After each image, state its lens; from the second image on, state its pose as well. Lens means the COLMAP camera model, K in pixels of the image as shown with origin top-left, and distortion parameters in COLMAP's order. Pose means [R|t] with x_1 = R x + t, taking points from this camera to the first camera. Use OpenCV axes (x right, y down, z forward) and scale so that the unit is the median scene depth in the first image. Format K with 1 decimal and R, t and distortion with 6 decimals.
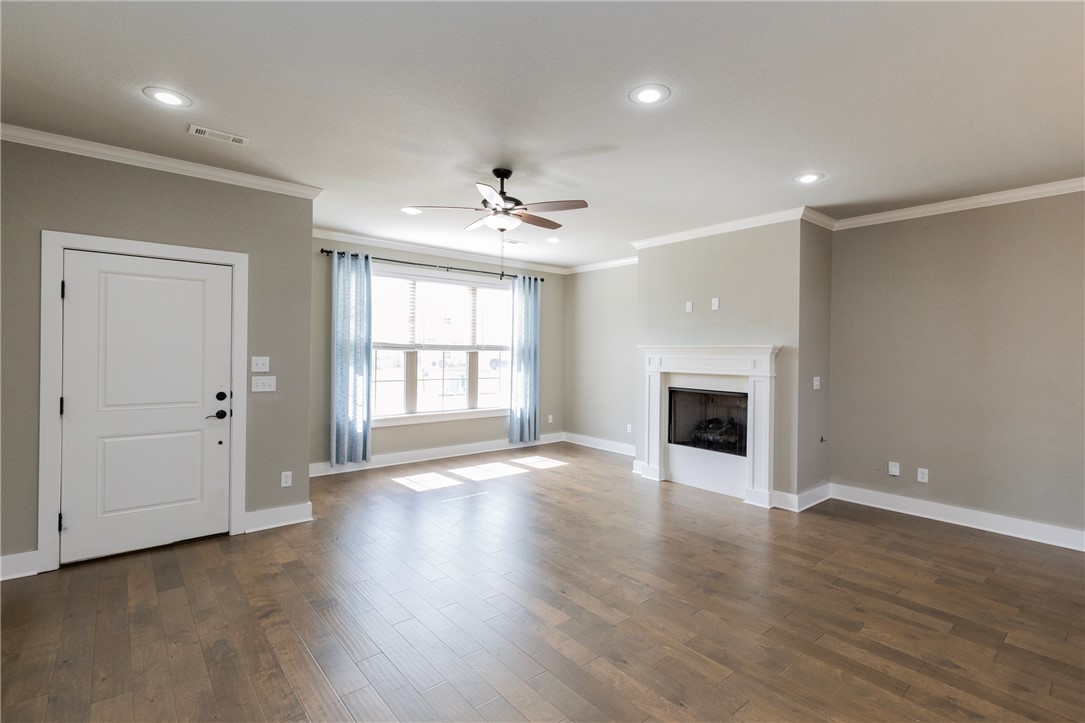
lens RADIAL K [[509.6, 0, 558.3], [0, 509.6, 355.1], [0, 0, 1]] dist [0.010913, -0.000743]
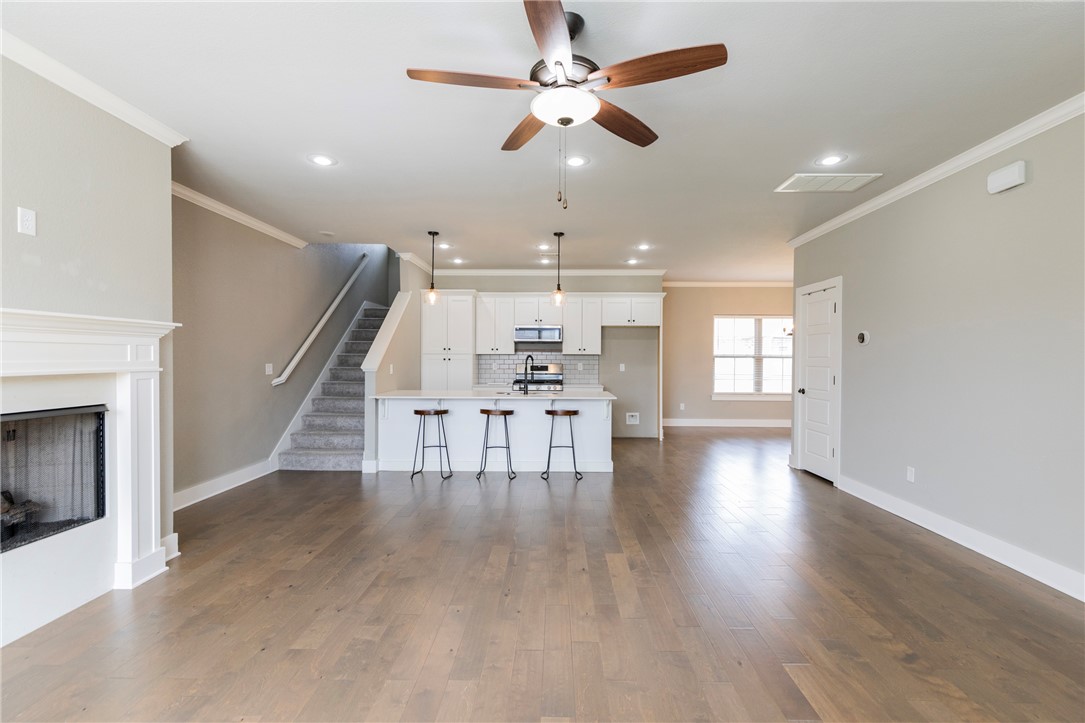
lens RADIAL K [[489.4, 0, 553.8], [0, 489.4, 360.4], [0, 0, 1]] dist [0.011146, -0.000442]
pose [[-0.751793, -0.017481, 0.659167, -0.348902], [-0.007858, 0.999815, 0.017553, 0.012895], [-0.659352, 0.008016, -0.751791, 1.048641]]
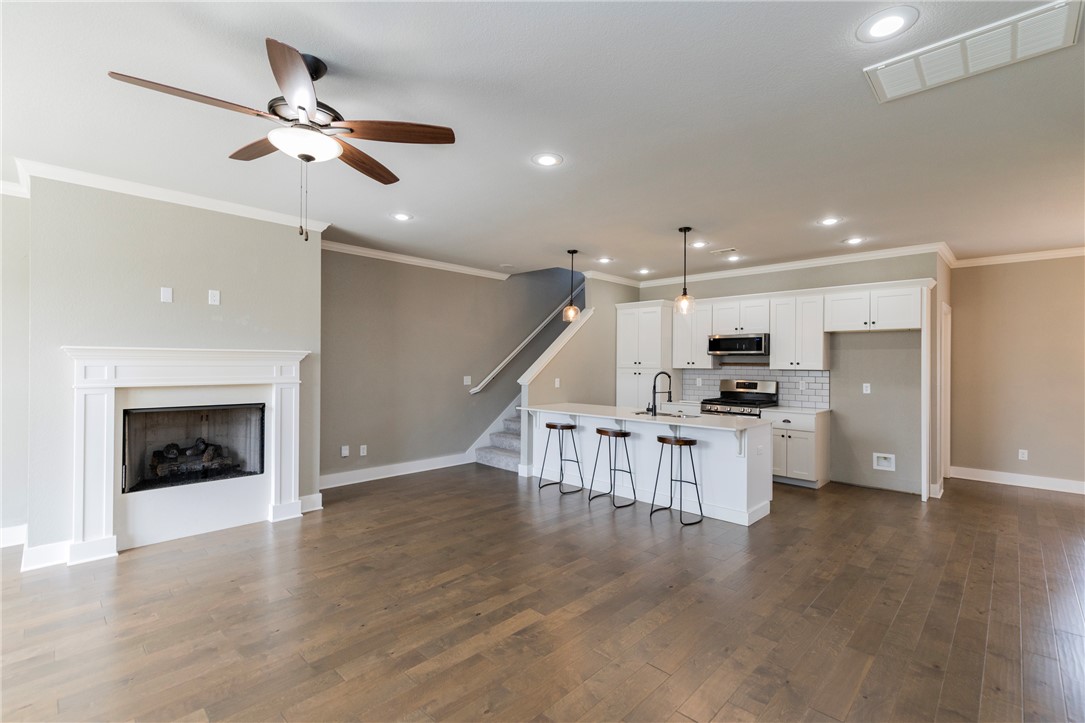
lens RADIAL K [[489.4, 0, 550.0], [0, 489.4, 362.0], [0, 0, 1]] dist [0.011146, -0.000442]
pose [[-0.097184, -0.007674, 0.995237, -0.529989], [-0.002290, 0.999969, 0.007487, -0.005617], [-0.995264, -0.001551, -0.097199, 0.561305]]
